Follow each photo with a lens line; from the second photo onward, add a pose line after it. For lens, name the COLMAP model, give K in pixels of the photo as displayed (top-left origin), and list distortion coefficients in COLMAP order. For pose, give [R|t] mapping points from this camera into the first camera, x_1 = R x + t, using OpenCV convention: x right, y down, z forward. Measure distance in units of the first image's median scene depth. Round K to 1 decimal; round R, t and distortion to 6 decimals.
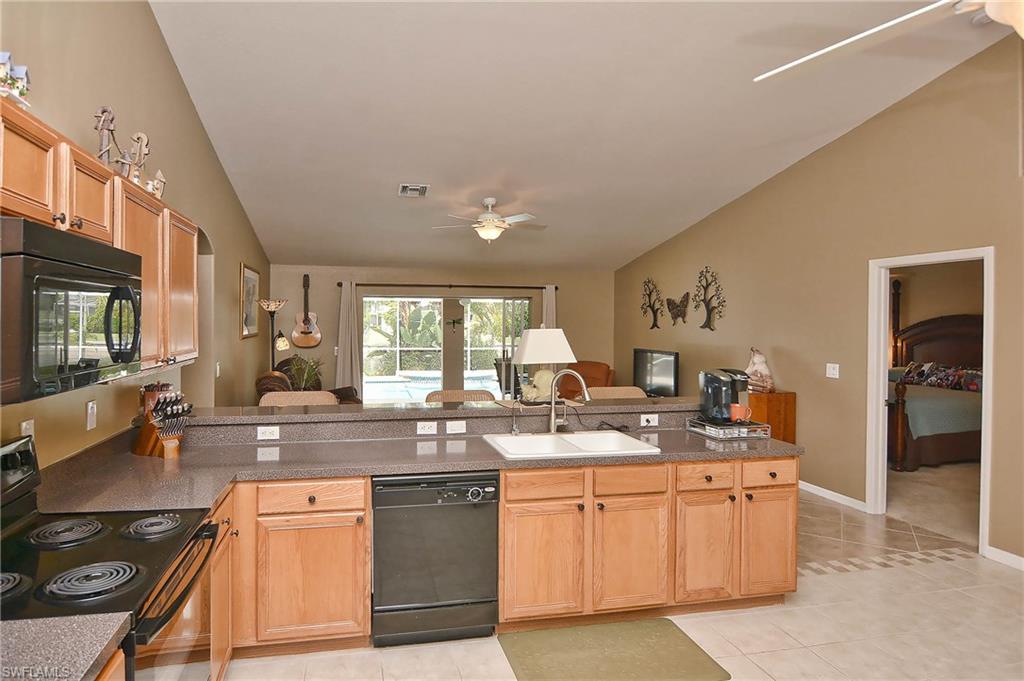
lens RADIAL K [[575.8, 0, 453.7], [0, 575.8, 326.1], [0, 0, 1]] dist [-0.004717, -0.003476]
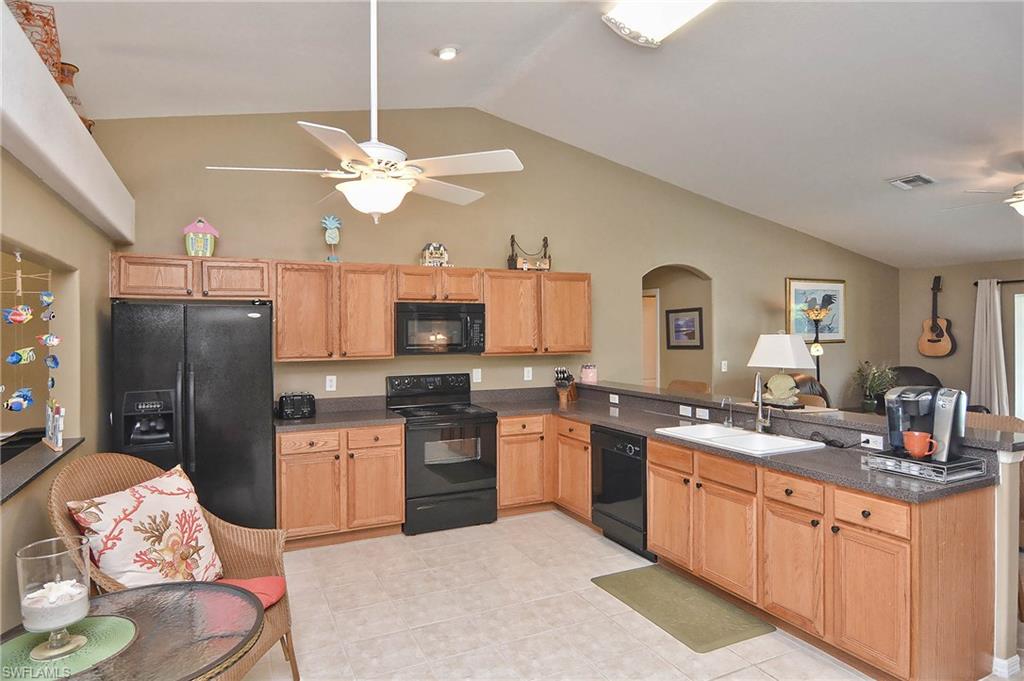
lens RADIAL K [[571.4, 0, 508.7], [0, 571.4, 333.9], [0, 0, 1]] dist [-0.003380, -0.007963]
pose [[0.265679, -0.001034, -0.964061, 0.522535], [-0.001752, 0.999997, -0.001556, 0.003161], [0.964060, 0.002103, 0.265677, 0.131514]]
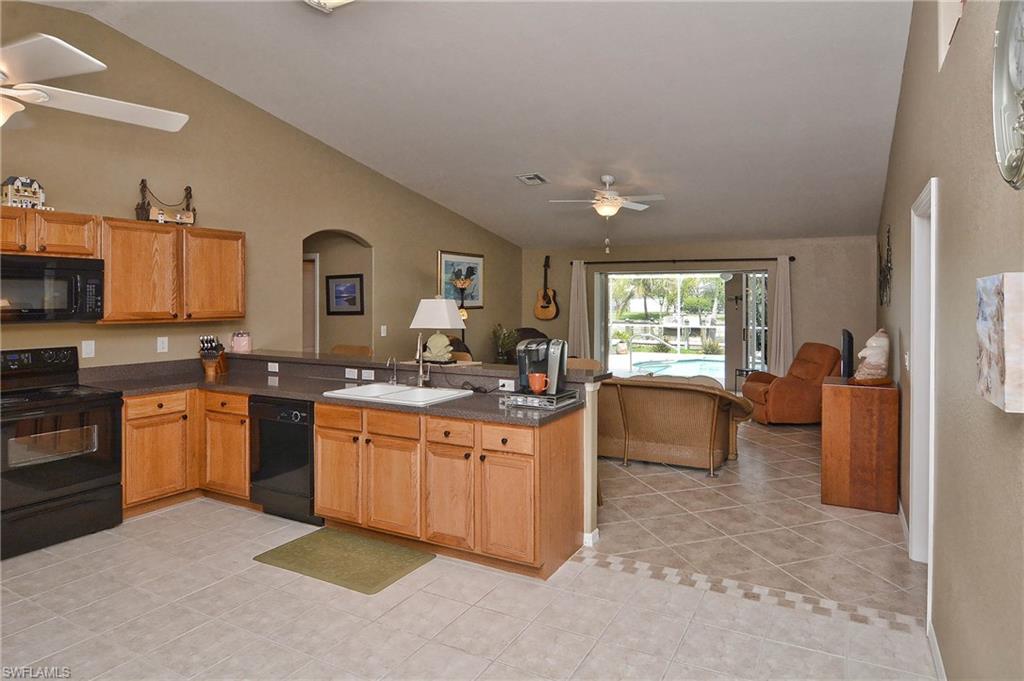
lens RADIAL K [[578.9, 0, 549.1], [0, 578.9, 303.2], [0, 0, 1]] dist [-0.003129, -0.001500]
pose [[0.796165, 0.002648, -0.605073, 0.540837], [-0.004822, 0.999986, -0.001970, 0.007241], [0.605060, 0.004486, 0.796167, 0.101196]]
